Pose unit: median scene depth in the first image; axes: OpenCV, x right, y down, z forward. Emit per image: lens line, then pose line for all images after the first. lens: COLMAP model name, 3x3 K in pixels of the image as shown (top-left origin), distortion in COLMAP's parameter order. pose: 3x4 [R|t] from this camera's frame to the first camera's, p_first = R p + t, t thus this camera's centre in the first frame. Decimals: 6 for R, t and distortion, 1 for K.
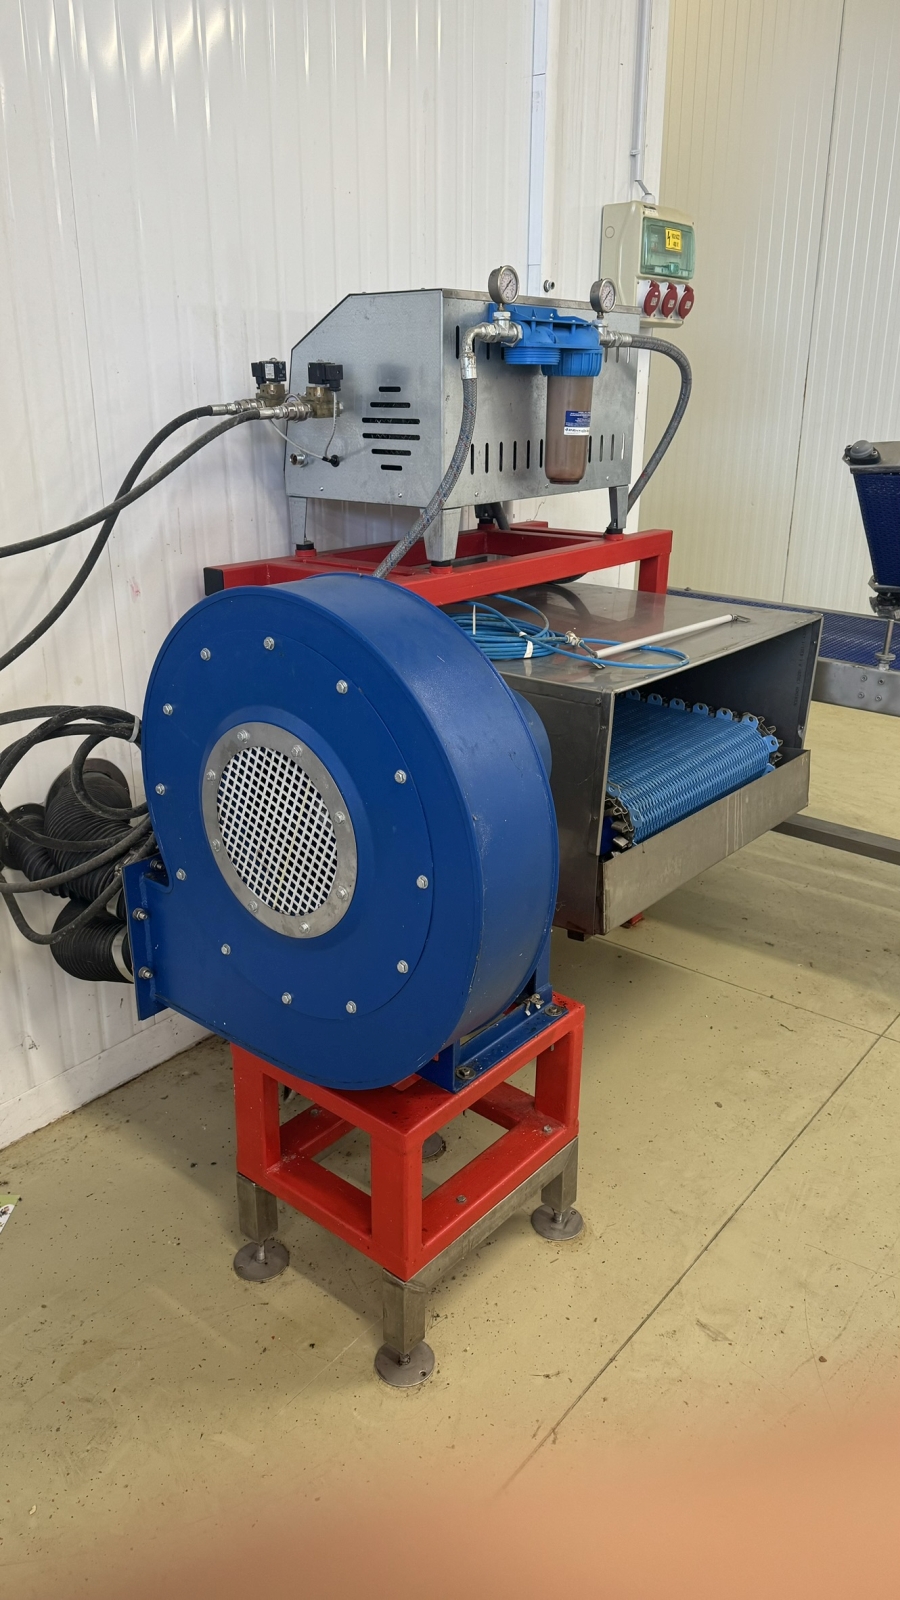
lens RADIAL K [[1123.8, 0, 447.9], [0, 1123.8, 801.7], [0, 0, 1]] dist [0.041874, -0.055571]
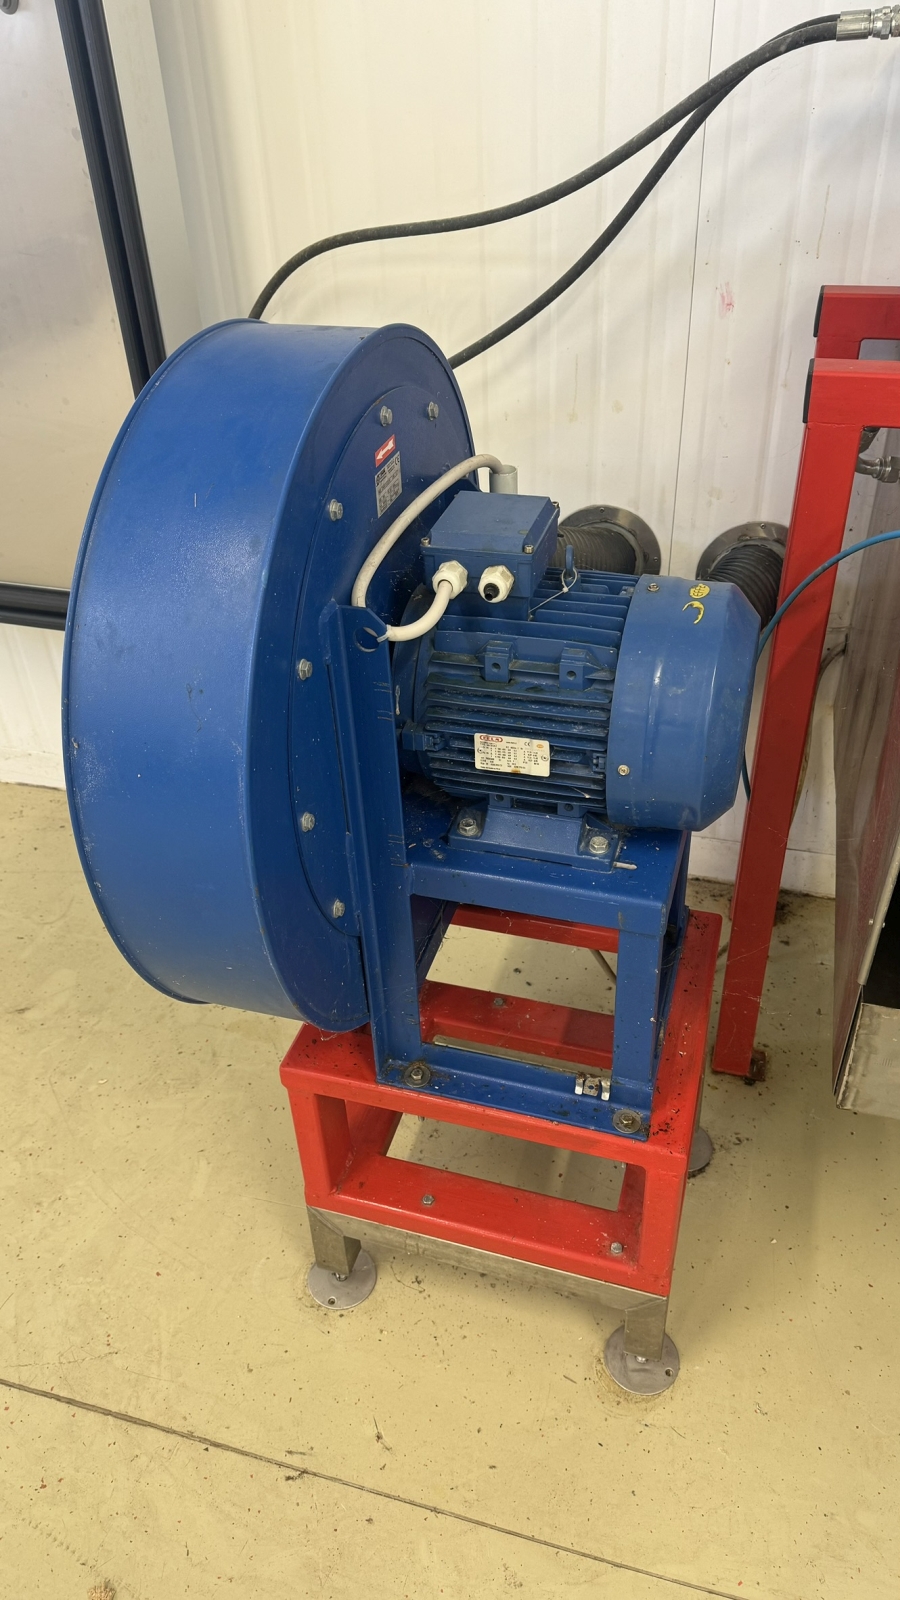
lens RADIAL K [[1123.8, 0, 447.9], [0, 1123.8, 801.7], [0, 0, 1]] dist [0.041874, -0.055571]
pose [[0.393841, 0.519829, -0.758068, 0.462088], [-0.279658, 0.853391, 0.439903, -0.226881], [0.875603, 0.038748, 0.481475, 0.624008]]
